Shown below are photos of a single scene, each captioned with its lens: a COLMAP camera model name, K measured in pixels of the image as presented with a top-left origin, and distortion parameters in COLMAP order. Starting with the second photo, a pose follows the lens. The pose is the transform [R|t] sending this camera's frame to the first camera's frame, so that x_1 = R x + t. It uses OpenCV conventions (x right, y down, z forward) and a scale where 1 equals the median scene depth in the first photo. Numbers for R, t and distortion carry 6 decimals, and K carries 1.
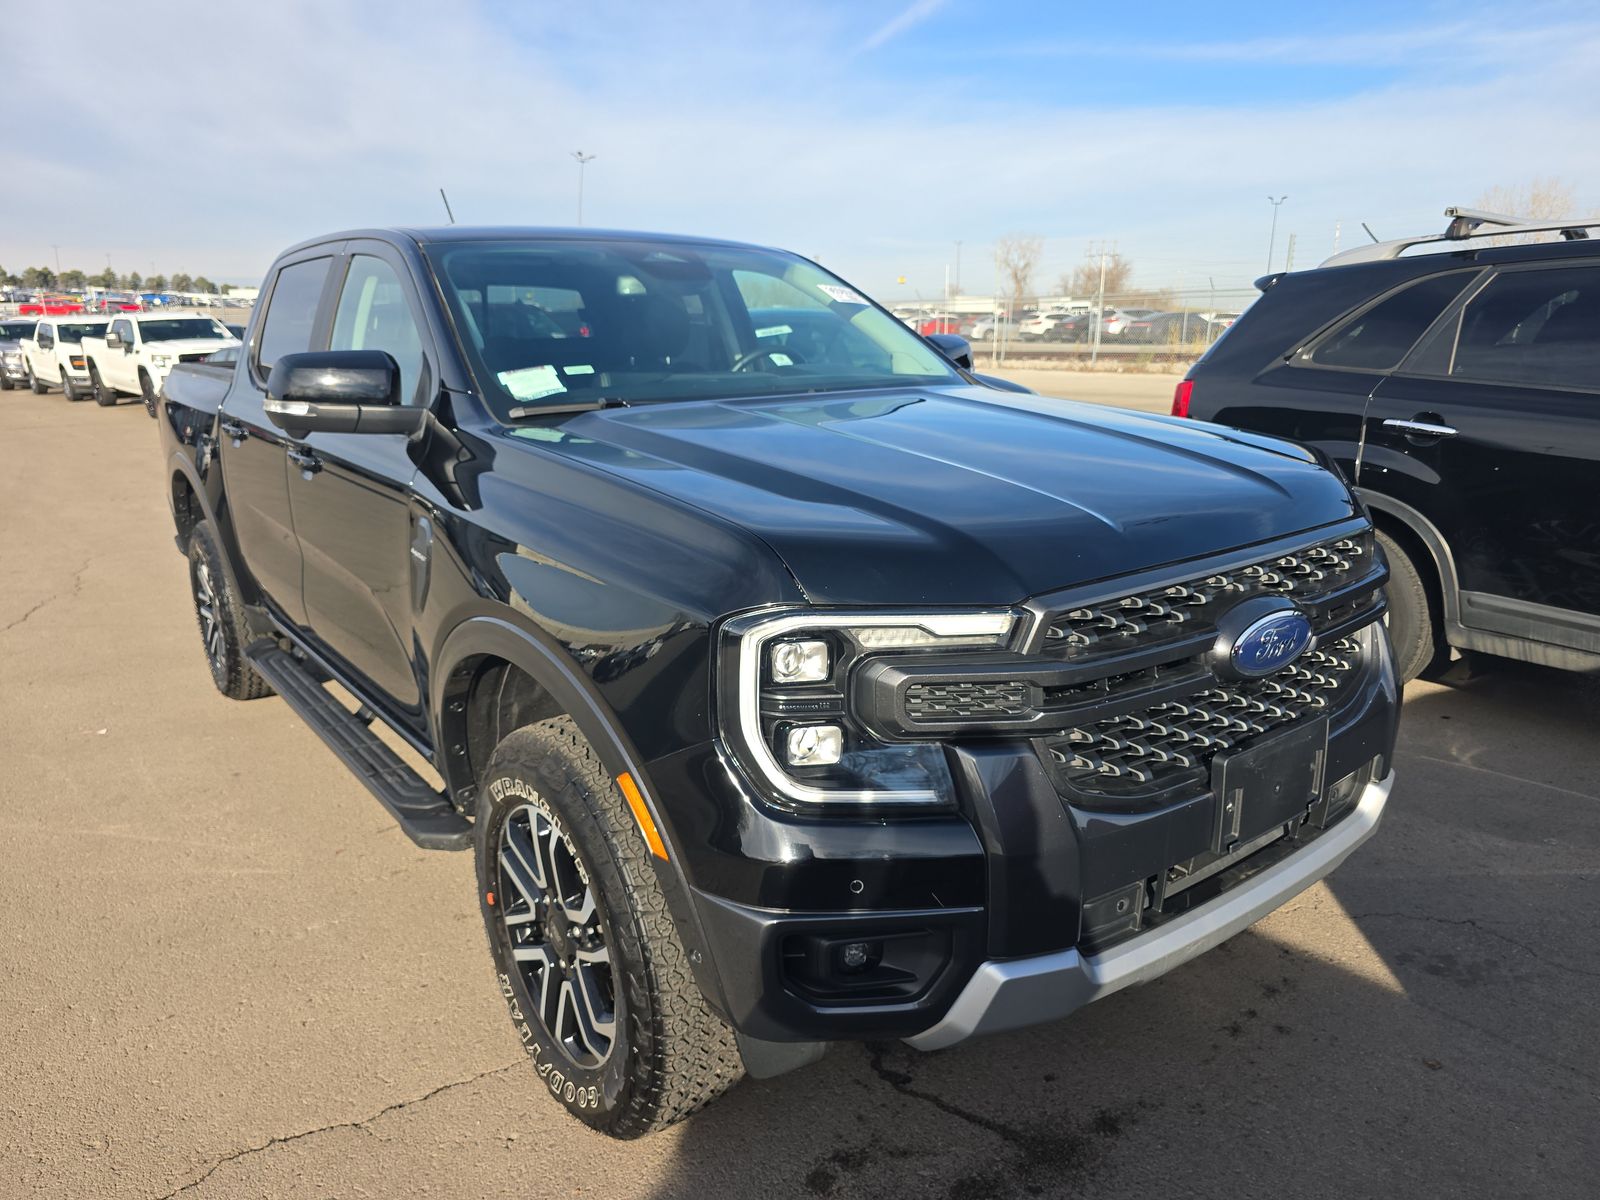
lens RADIAL K [[1086.5, 0, 809.7], [0, 1086.5, 599.2], [0, 0, 1]] dist [0.047336, -0.044405]
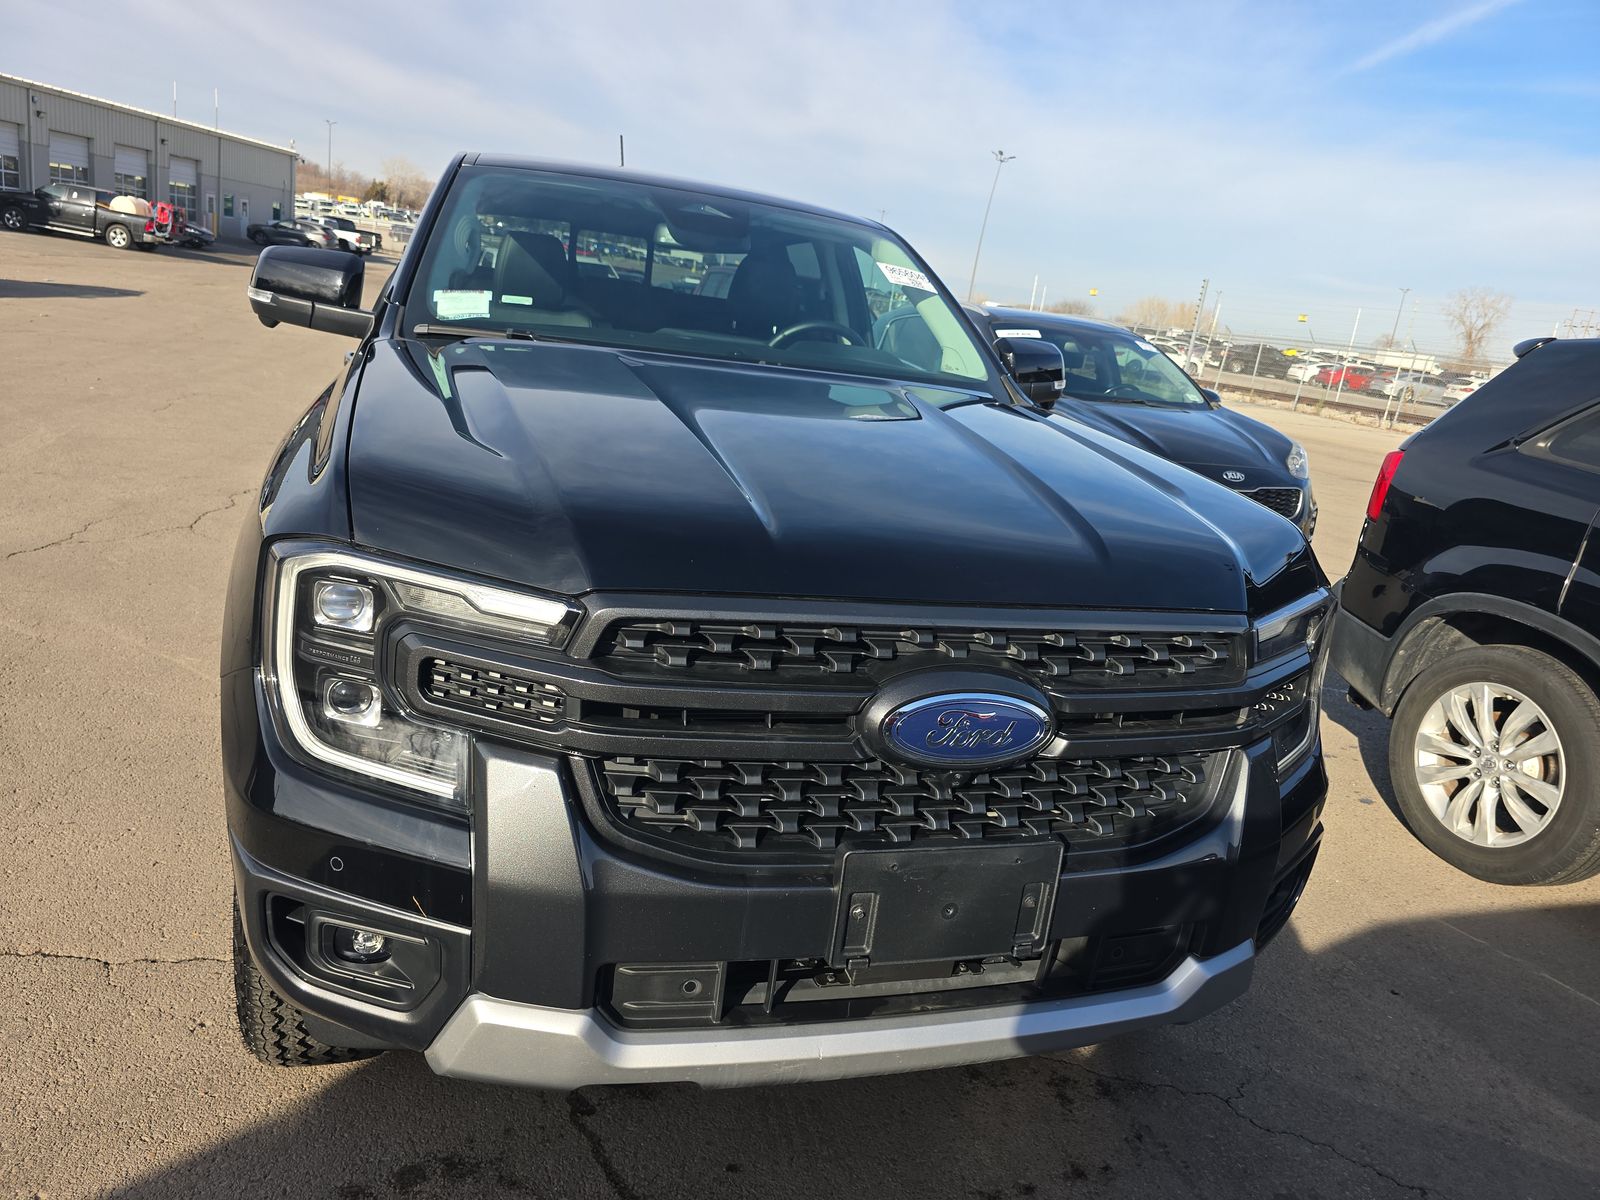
lens RADIAL K [[1086.5, 0, 801.9], [0, 1086.5, 597.8], [0, 0, 1]] dist [0.047336, -0.044405]
pose [[0.928955, 0.218182, -0.299063, 0.387062], [-0.218837, 0.975245, 0.031739, -0.037812], [0.298584, 0.035962, 0.953706, 0.156038]]
